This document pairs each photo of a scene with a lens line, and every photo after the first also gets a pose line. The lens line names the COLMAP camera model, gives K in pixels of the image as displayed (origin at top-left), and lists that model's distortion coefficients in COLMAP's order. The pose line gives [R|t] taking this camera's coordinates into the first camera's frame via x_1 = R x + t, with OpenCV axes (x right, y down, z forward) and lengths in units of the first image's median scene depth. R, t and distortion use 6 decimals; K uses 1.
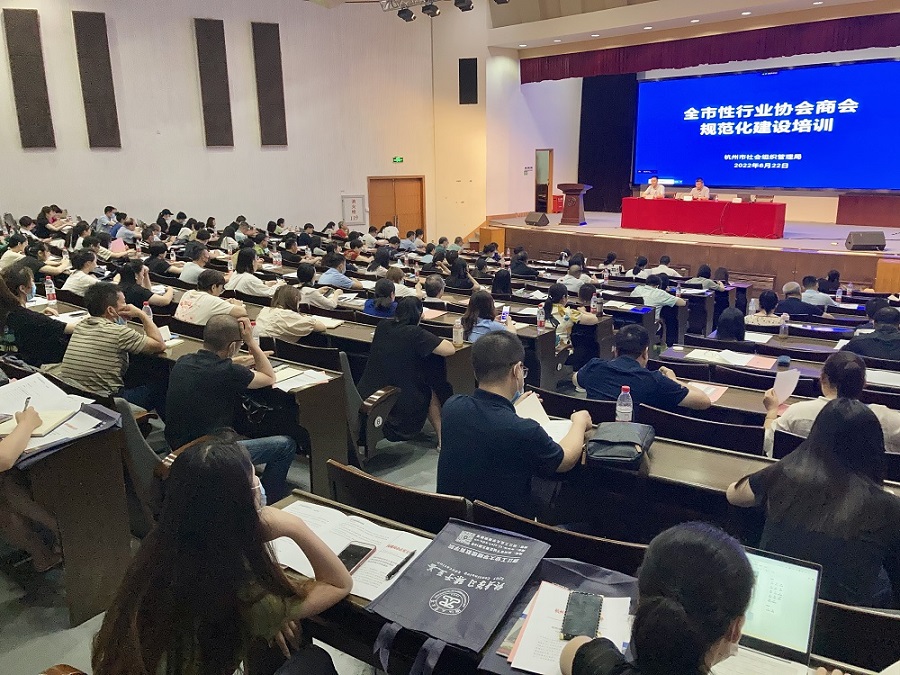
lens RADIAL K [[723.5, 0, 451.1], [0, 723.5, 341.0], [0, 0, 1]] dist [0.047699, -0.021276]
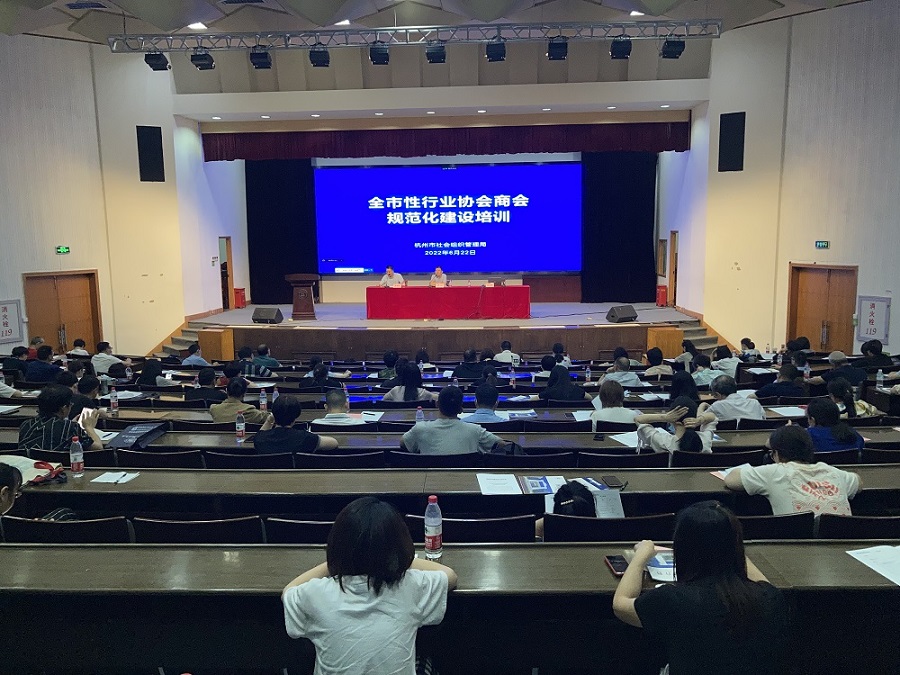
lens RADIAL K [[723.5, 0, 459.8], [0, 723.5, 317.1], [0, 0, 1]] dist [0.047699, -0.021276]
pose [[0.789002, -0.068944, 0.610510, -0.207542], [0.159311, 0.982655, -0.094918, -0.049417], [-0.593376, 0.172152, 0.786301, 0.195075]]
